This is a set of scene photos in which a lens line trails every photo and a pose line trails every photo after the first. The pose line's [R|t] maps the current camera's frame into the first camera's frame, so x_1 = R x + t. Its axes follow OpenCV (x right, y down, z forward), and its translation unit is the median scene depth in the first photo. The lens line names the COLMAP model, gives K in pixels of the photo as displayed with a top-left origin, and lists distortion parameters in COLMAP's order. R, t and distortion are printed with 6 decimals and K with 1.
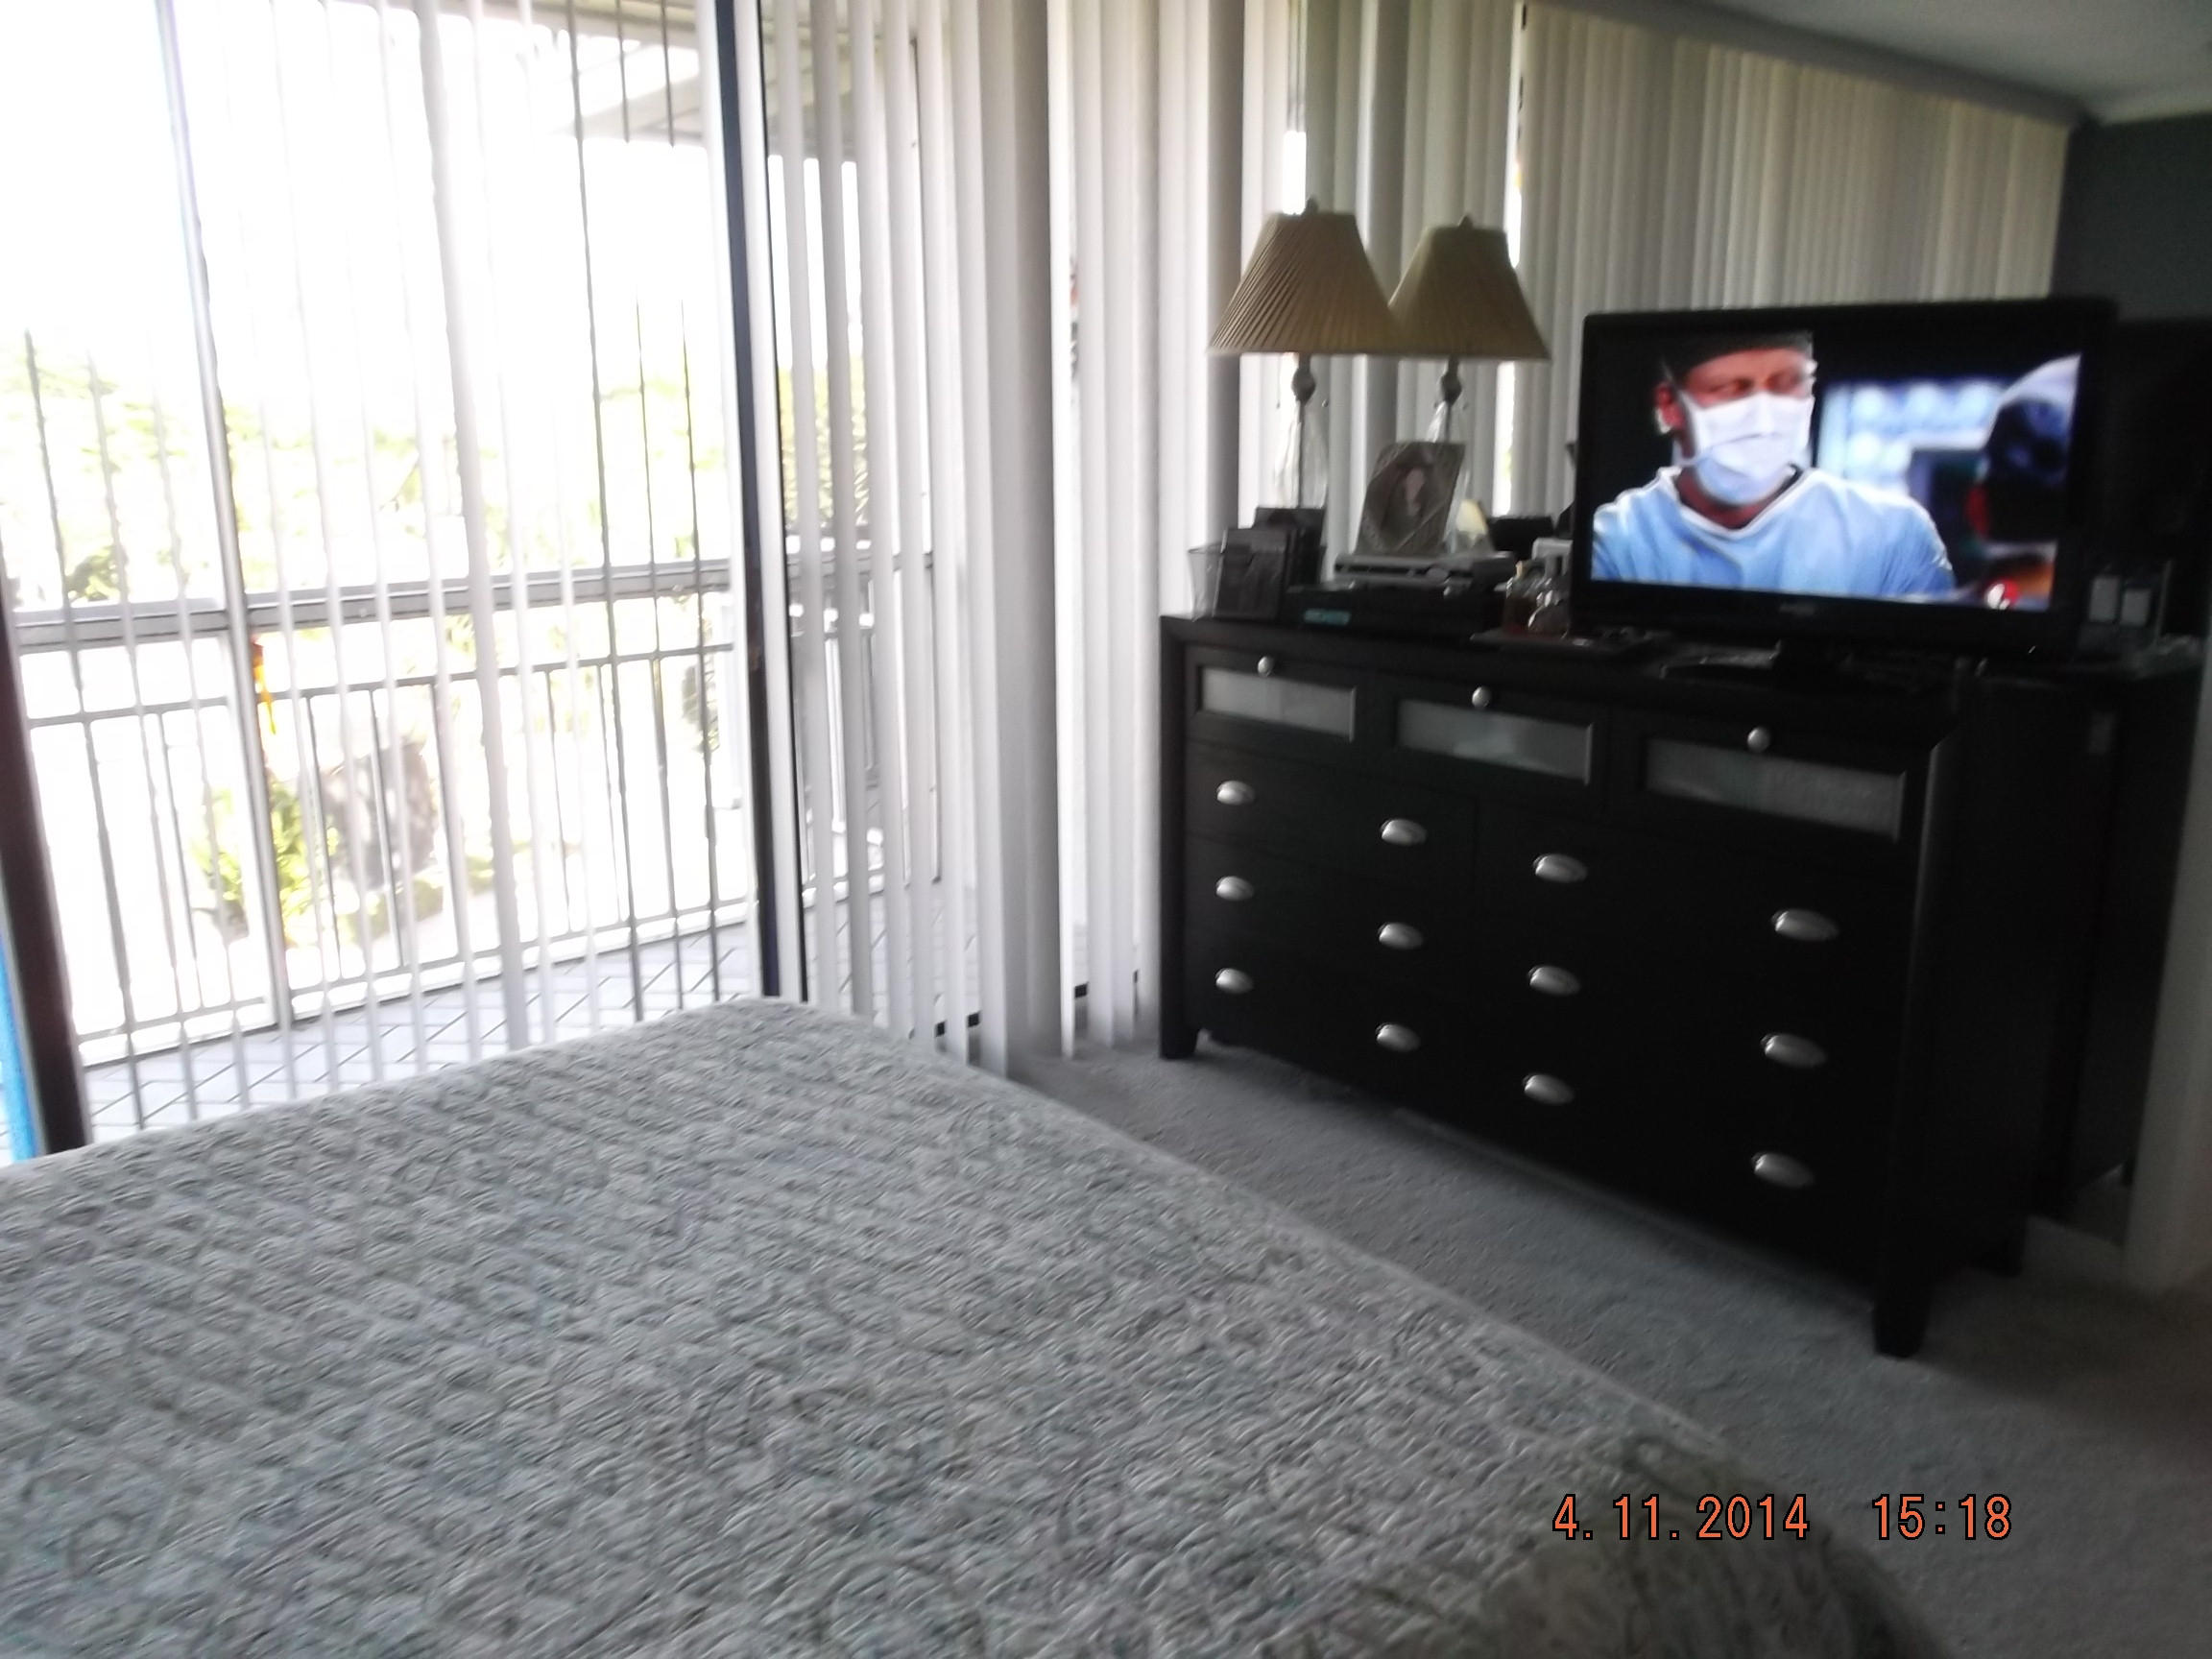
lens RADIAL K [[1734.9, 0, 1093.5], [0, 1734.9, 830.1], [0, 0, 1]] dist [-0.031531, 0.007887]
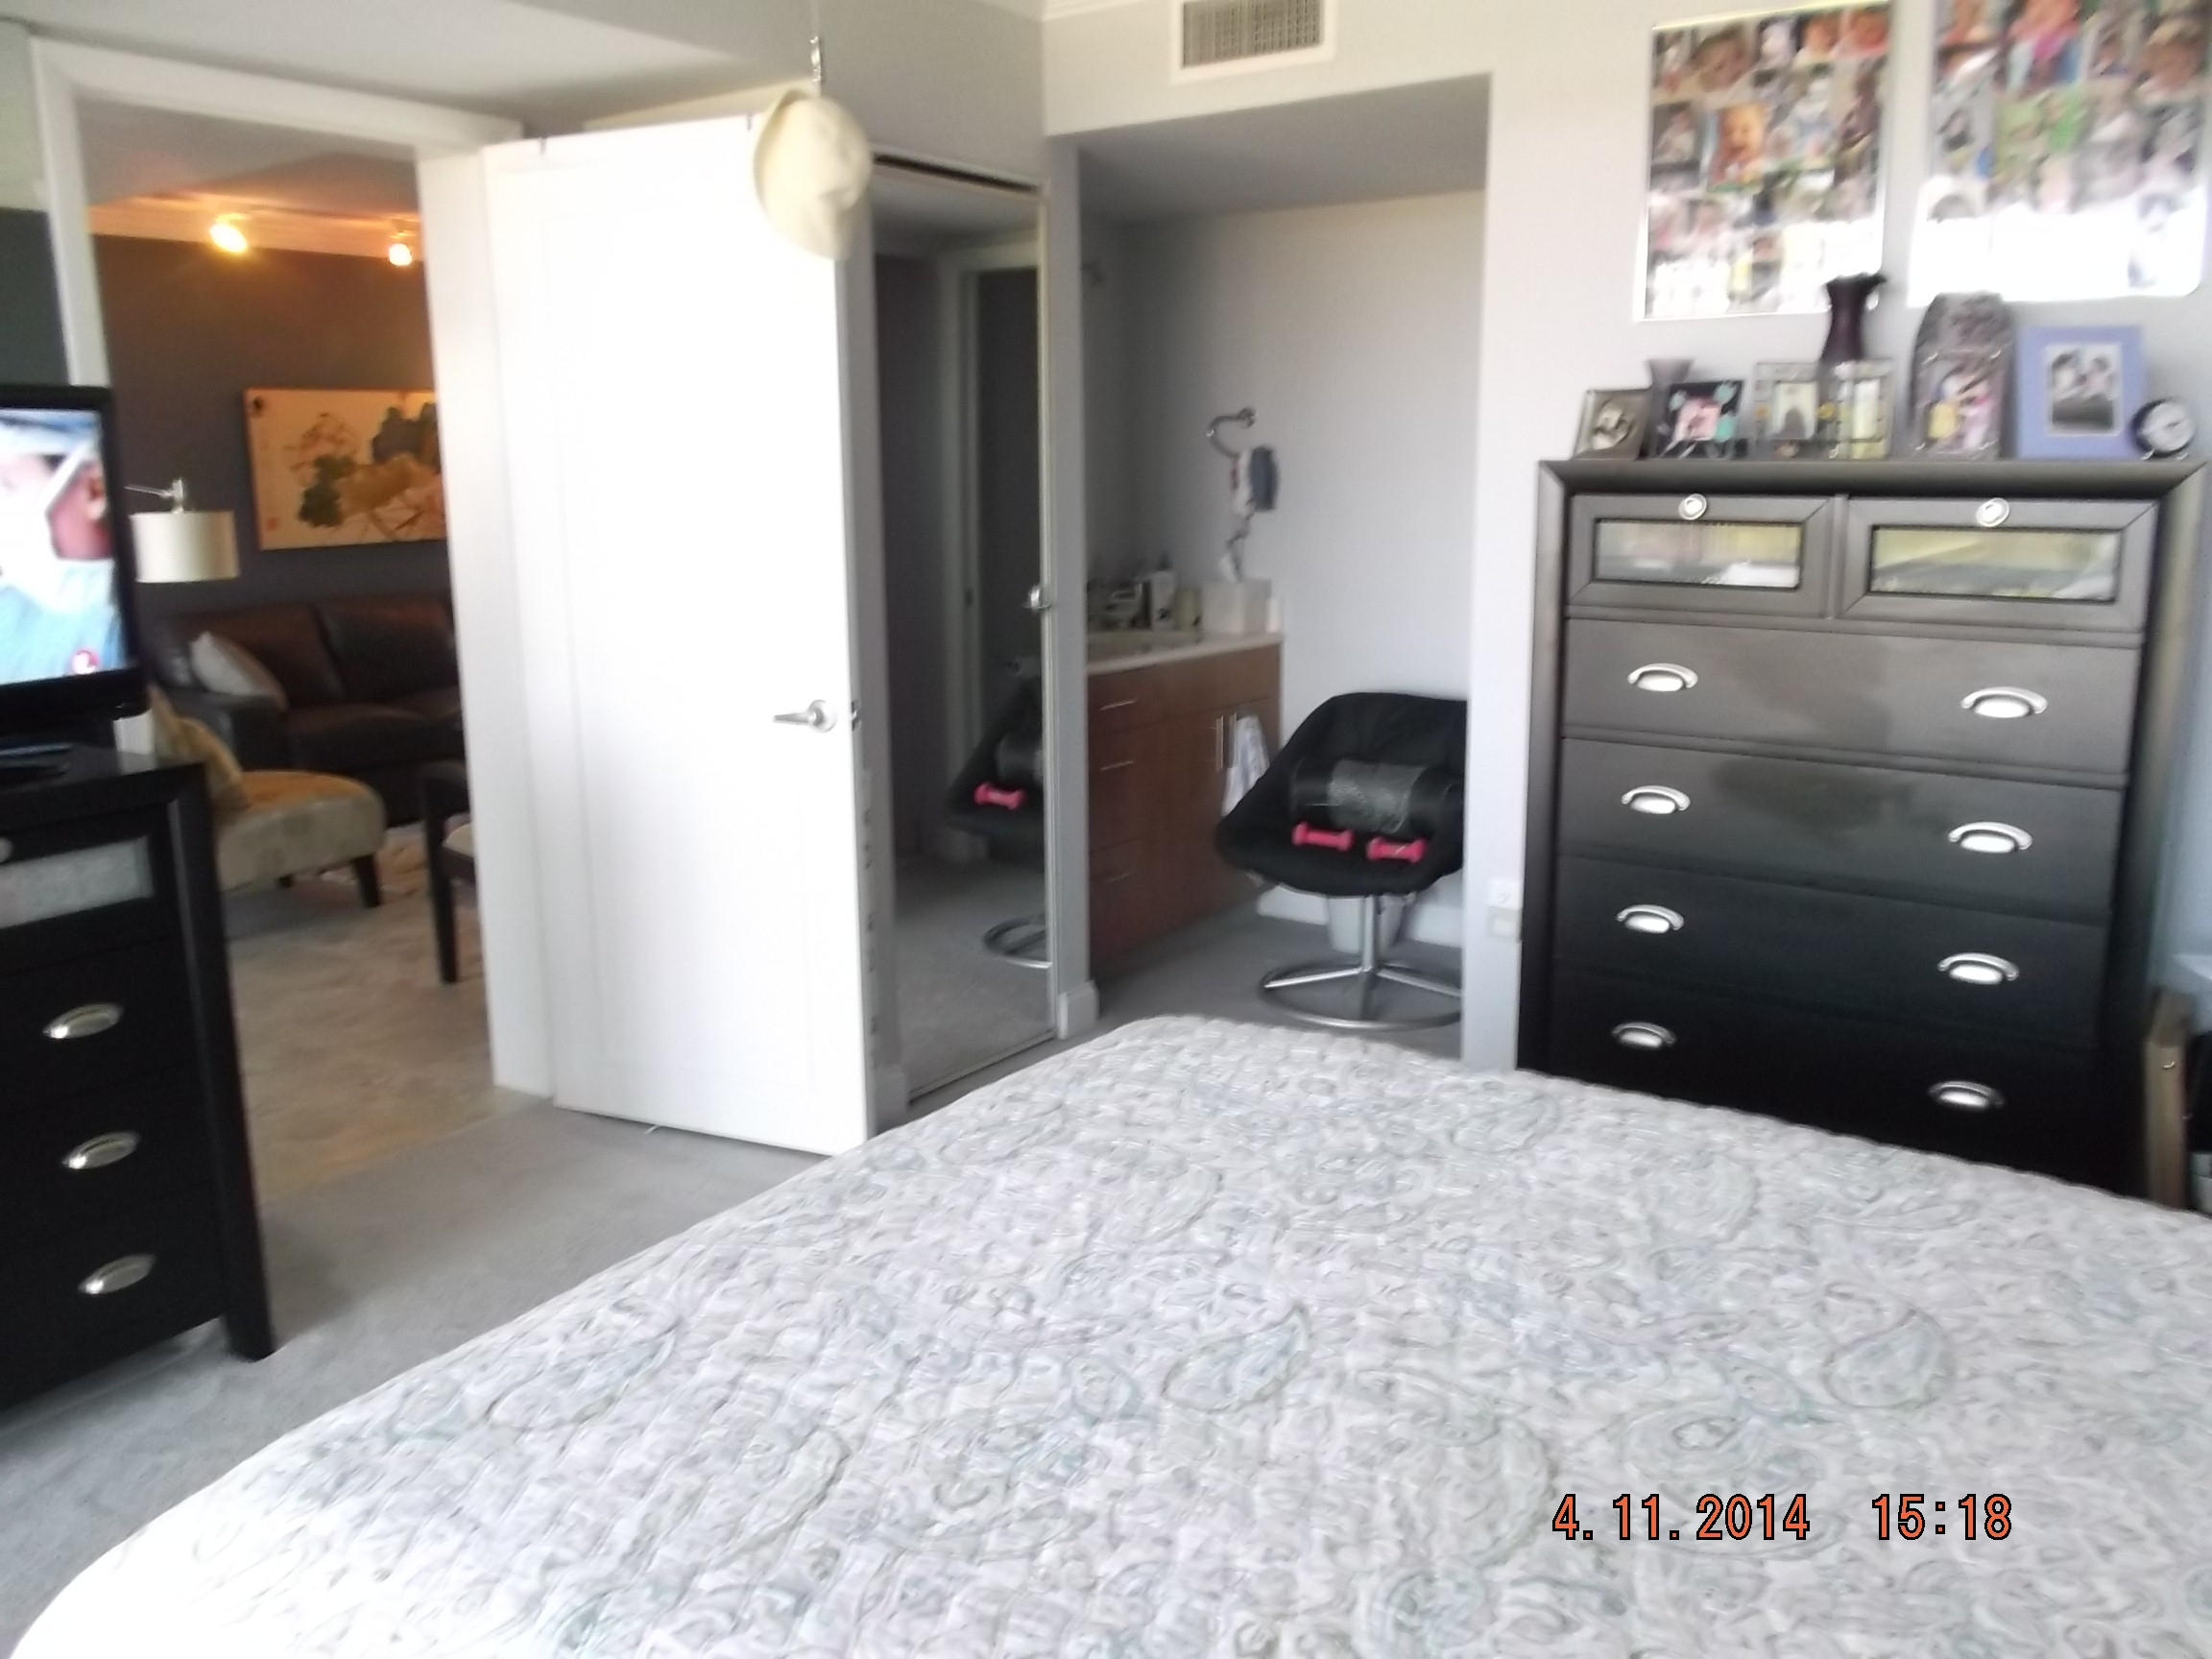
lens RADIAL K [[1734.9, 0, 1094.9], [0, 1734.9, 826.3], [0, 0, 1]] dist [-0.031531, 0.007887]
pose [[-0.264041, -0.193888, 0.944823, -1.089997], [0.244347, 0.934184, 0.259991, -0.276623], [-0.933047, 0.299513, -0.199286, 1.086742]]
